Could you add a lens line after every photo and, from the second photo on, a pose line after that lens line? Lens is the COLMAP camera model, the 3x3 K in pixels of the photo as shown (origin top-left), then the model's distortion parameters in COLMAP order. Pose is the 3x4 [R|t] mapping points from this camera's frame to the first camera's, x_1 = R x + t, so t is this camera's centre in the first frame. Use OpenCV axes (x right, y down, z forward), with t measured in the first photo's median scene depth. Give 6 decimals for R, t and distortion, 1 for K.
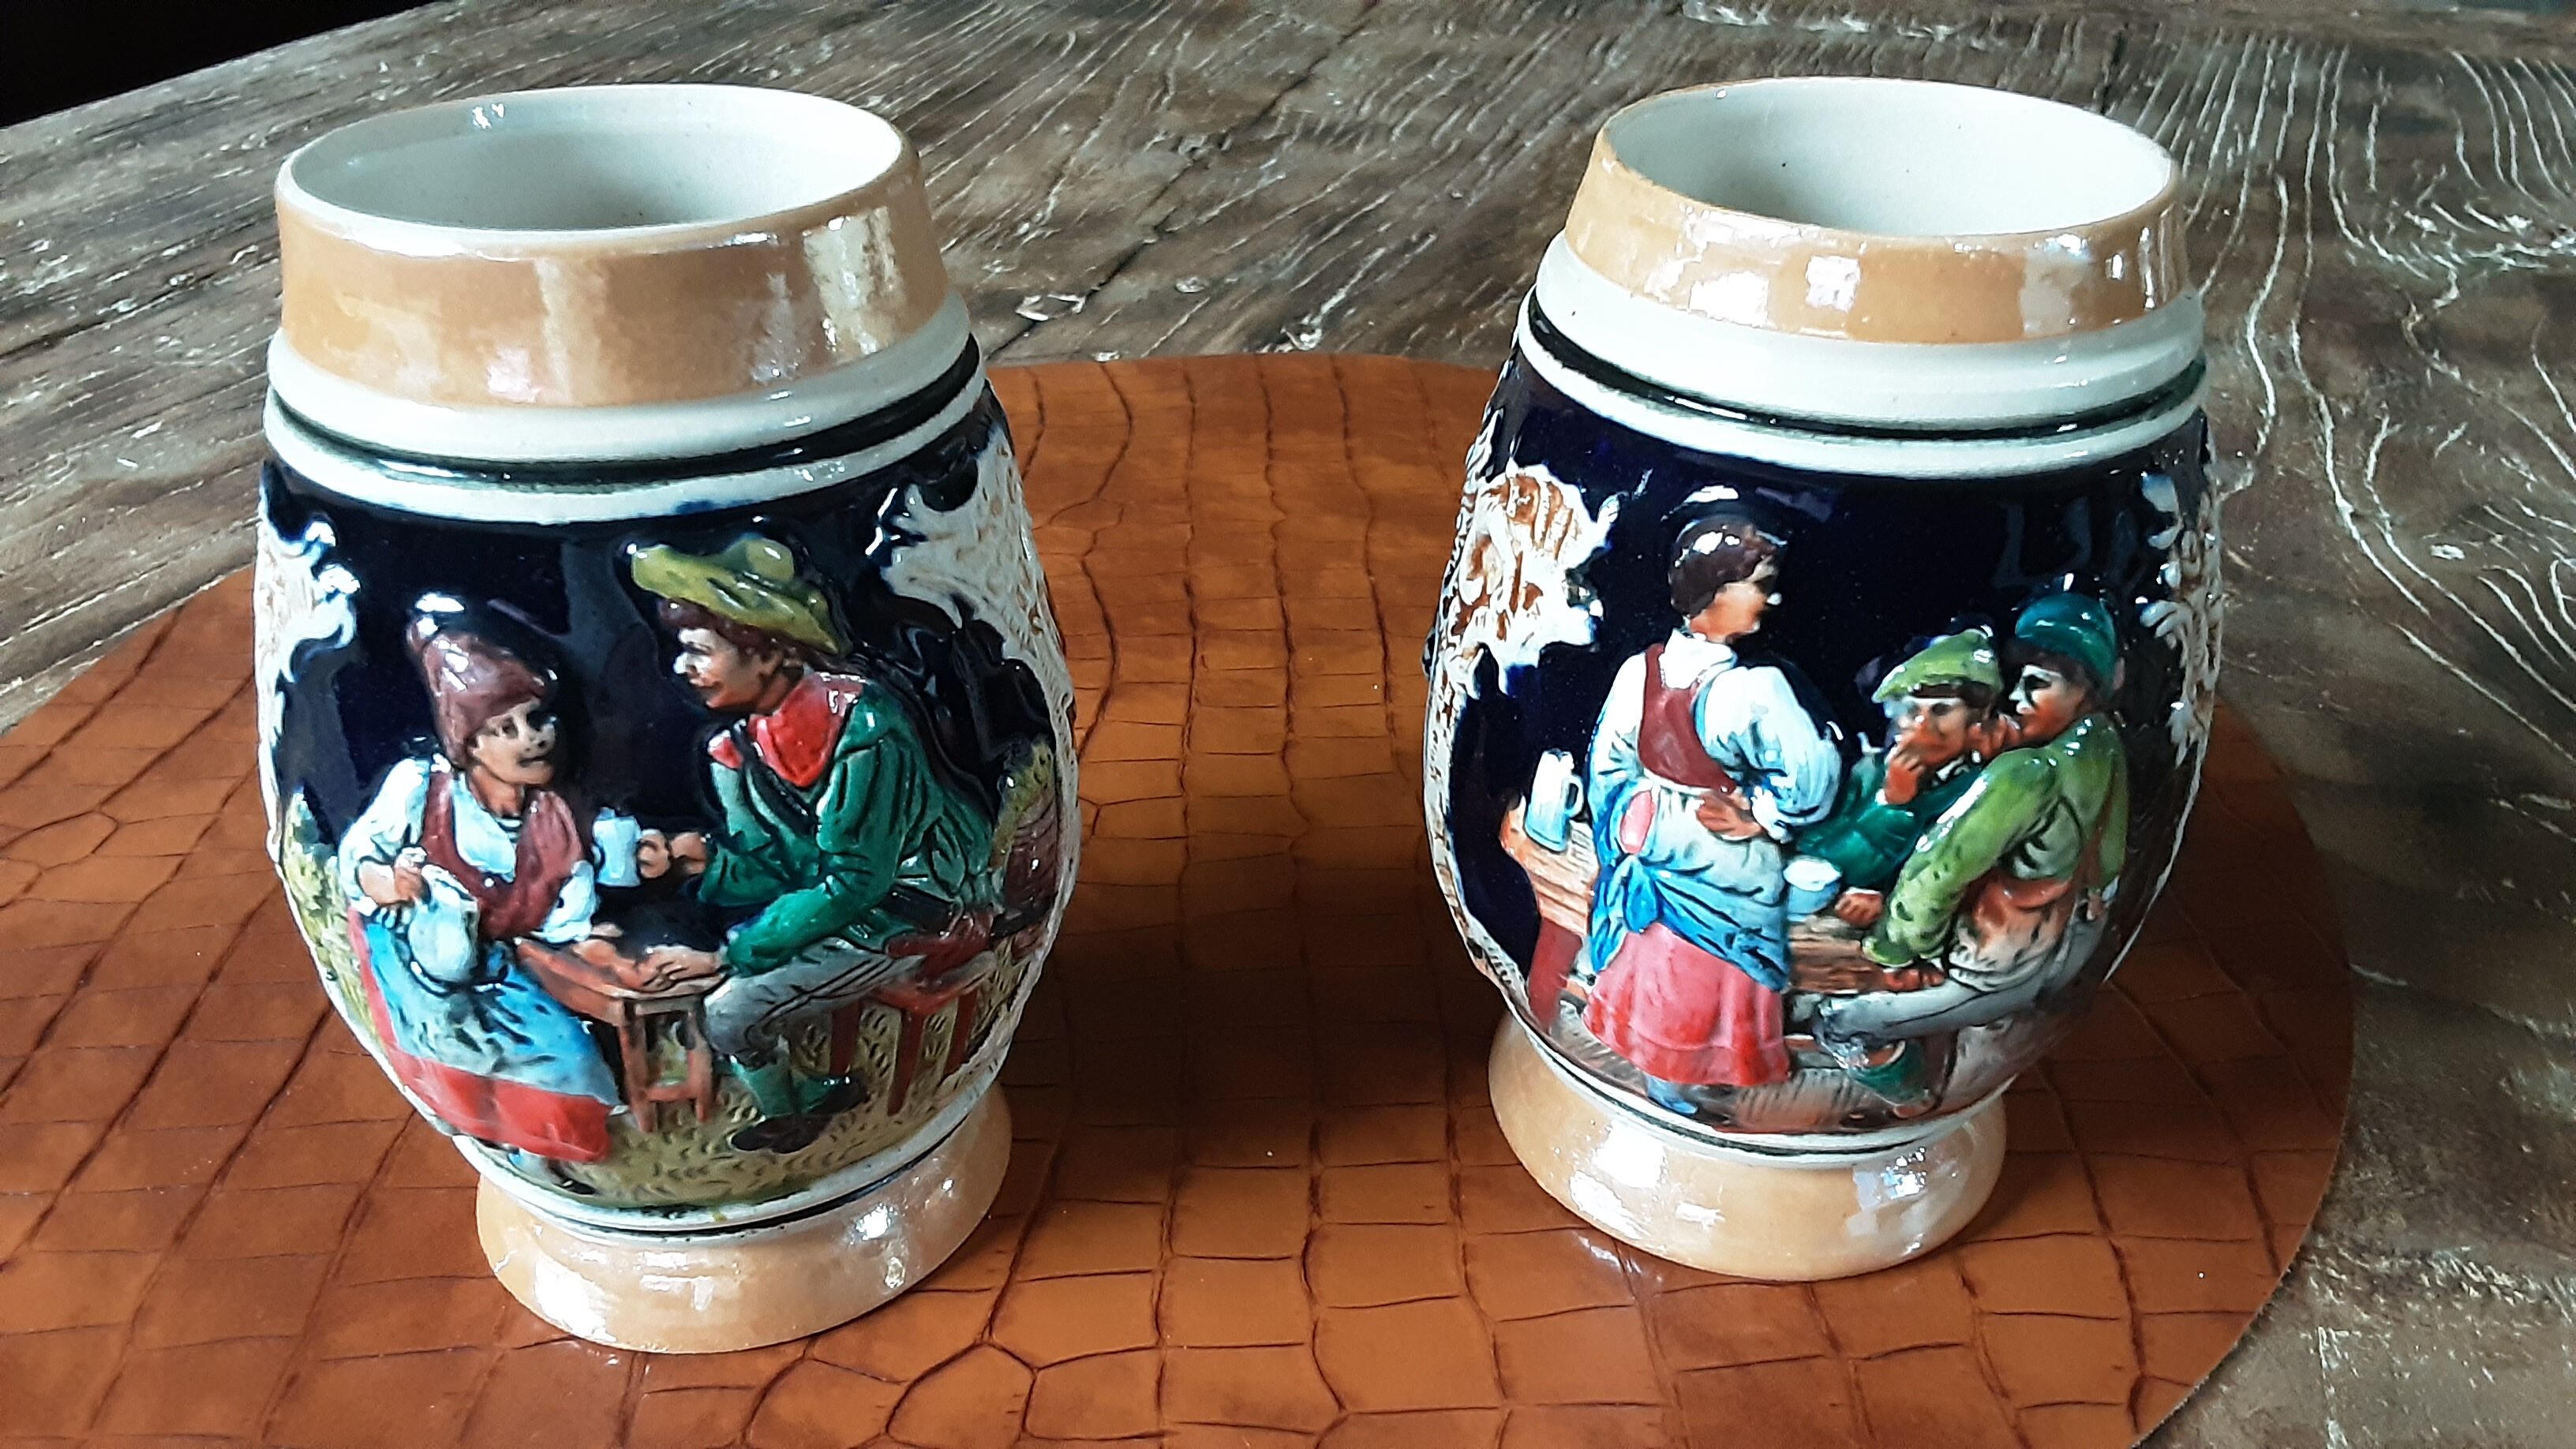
lens RADIAL K [[2079.4, 0, 1300.3], [0, 2079.4, 738.7], [0, 0, 1]] dist [0.131602, -0.211205]
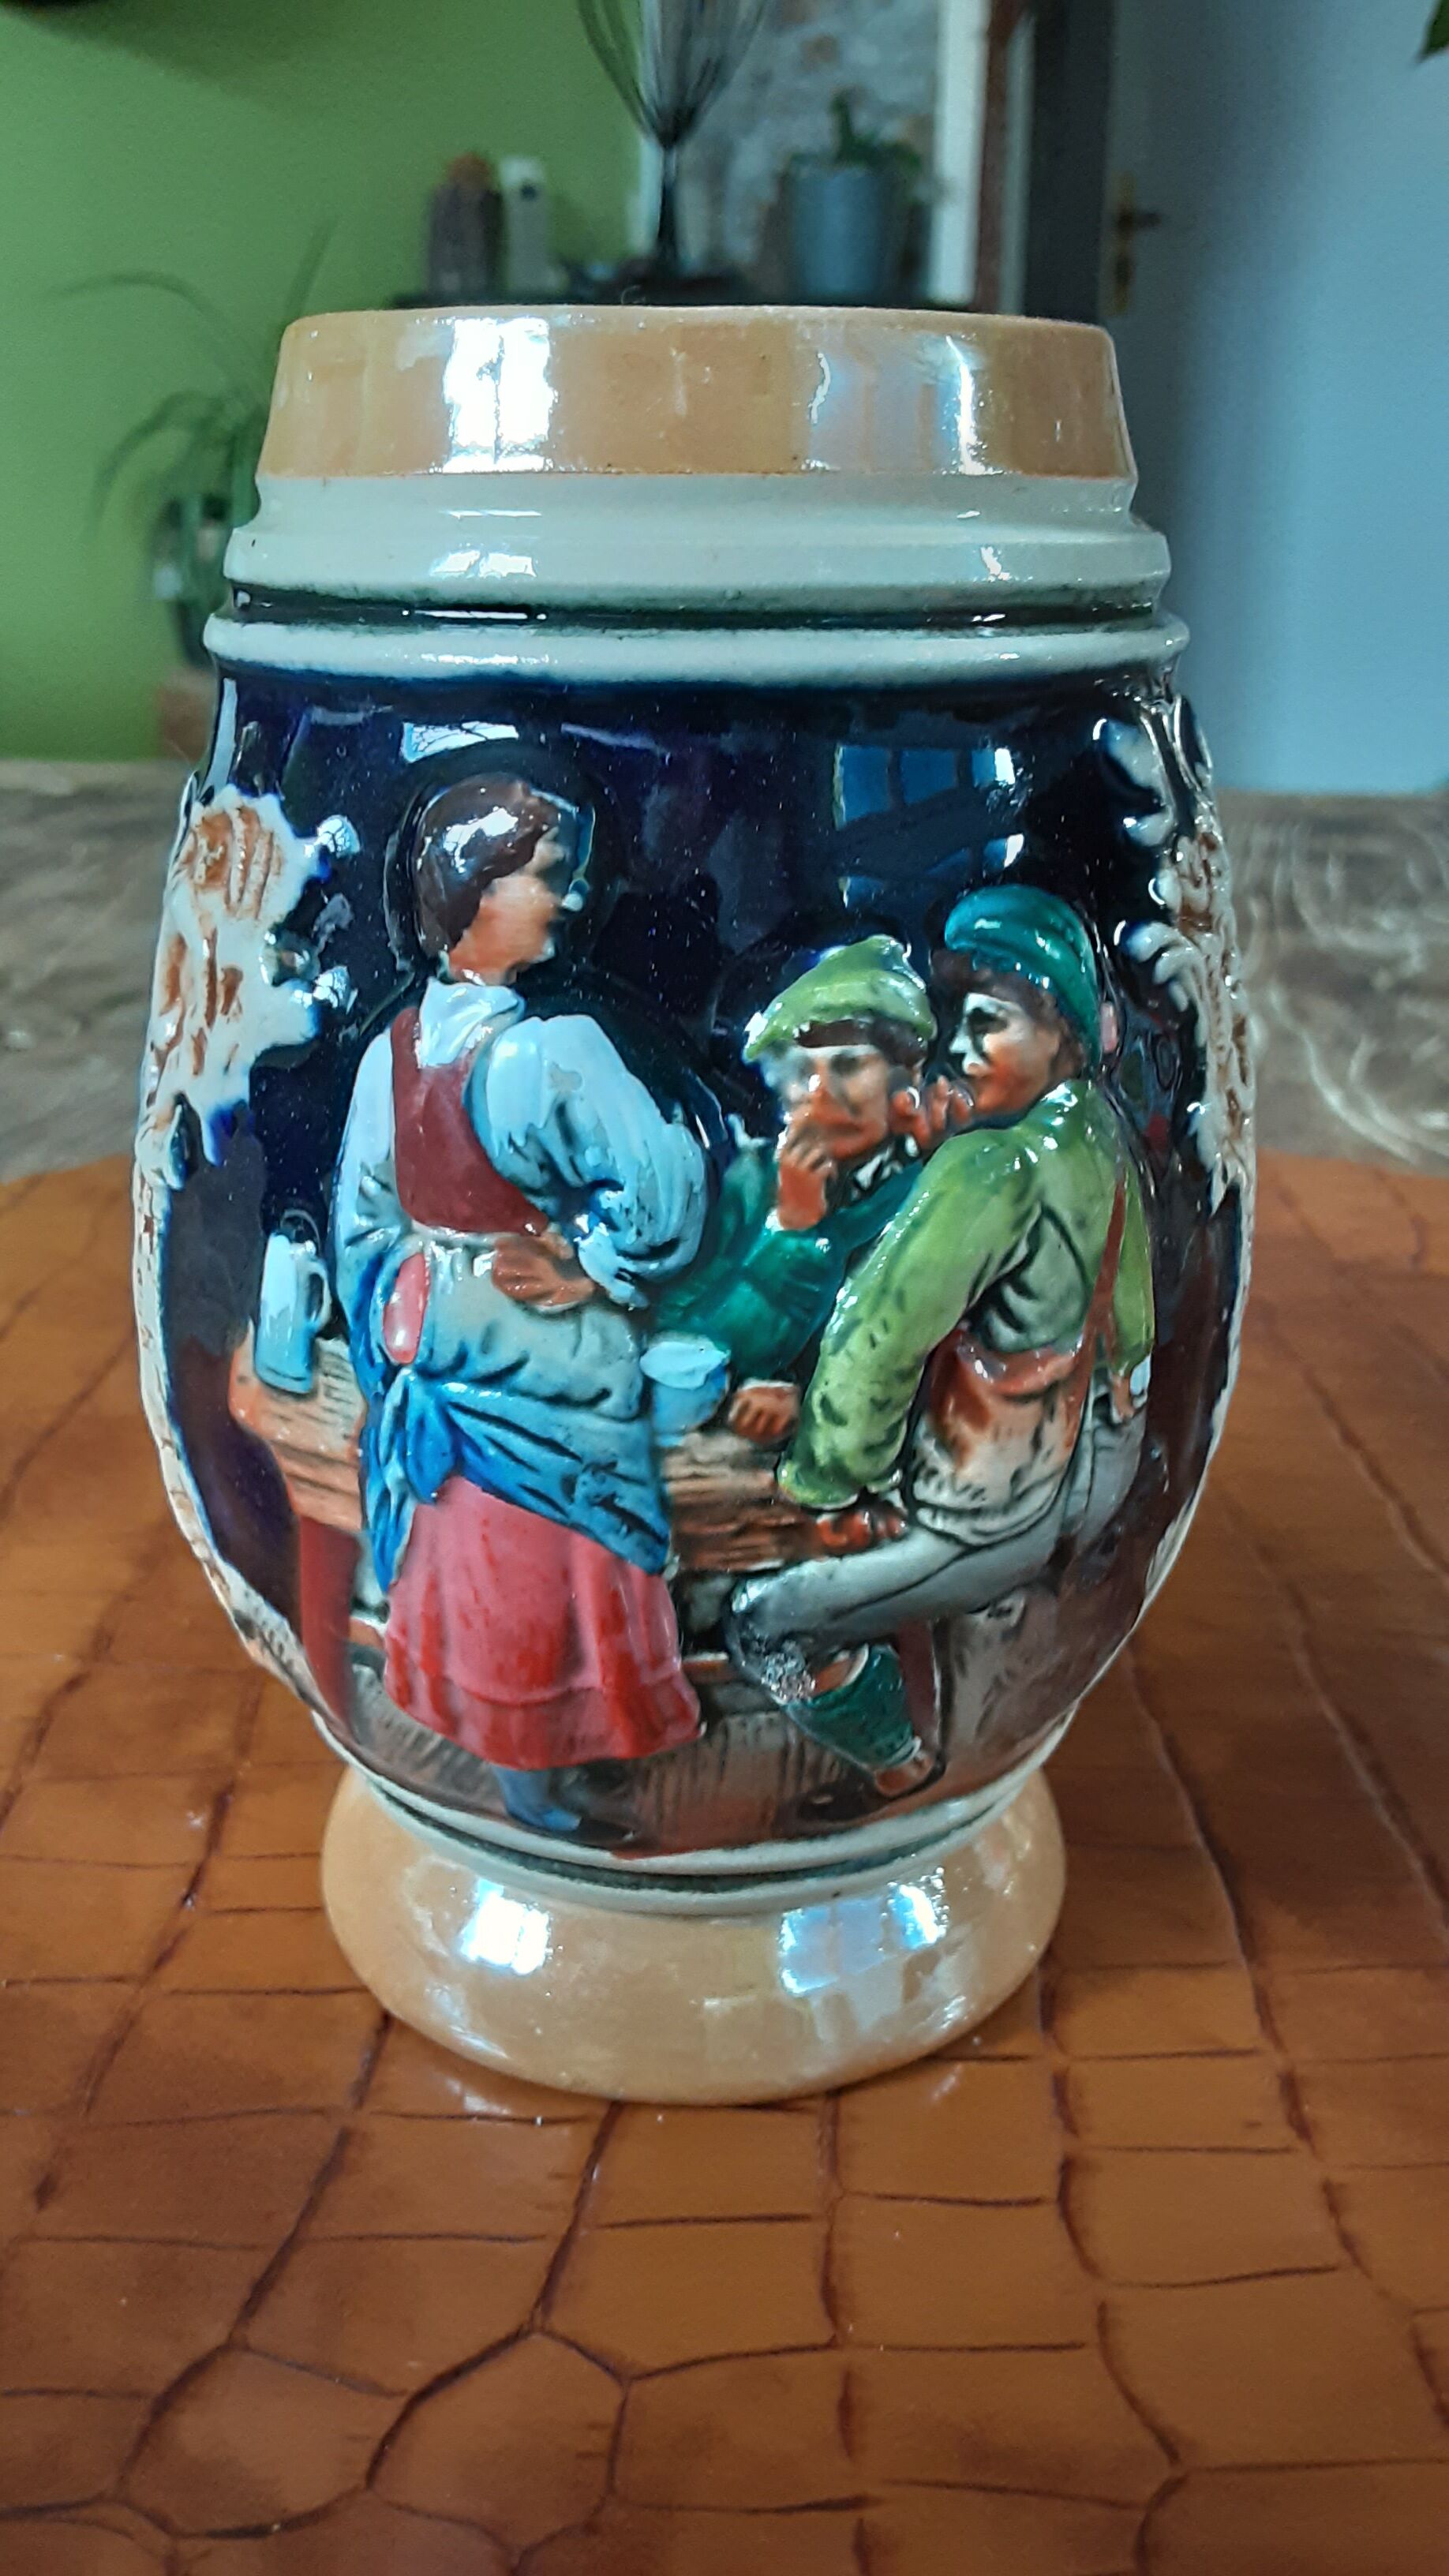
lens RADIAL K [[2079.4, 0, 721.6], [0, 2079.4, 1302.5], [0, 0, 1]] dist [0.131602, -0.211205]
pose [[0.984890, -0.058732, 0.162919, 0.153888], [0.088331, 0.979533, -0.180867, 0.158970], [-0.148962, 0.192525, 0.969920, 0.391816]]
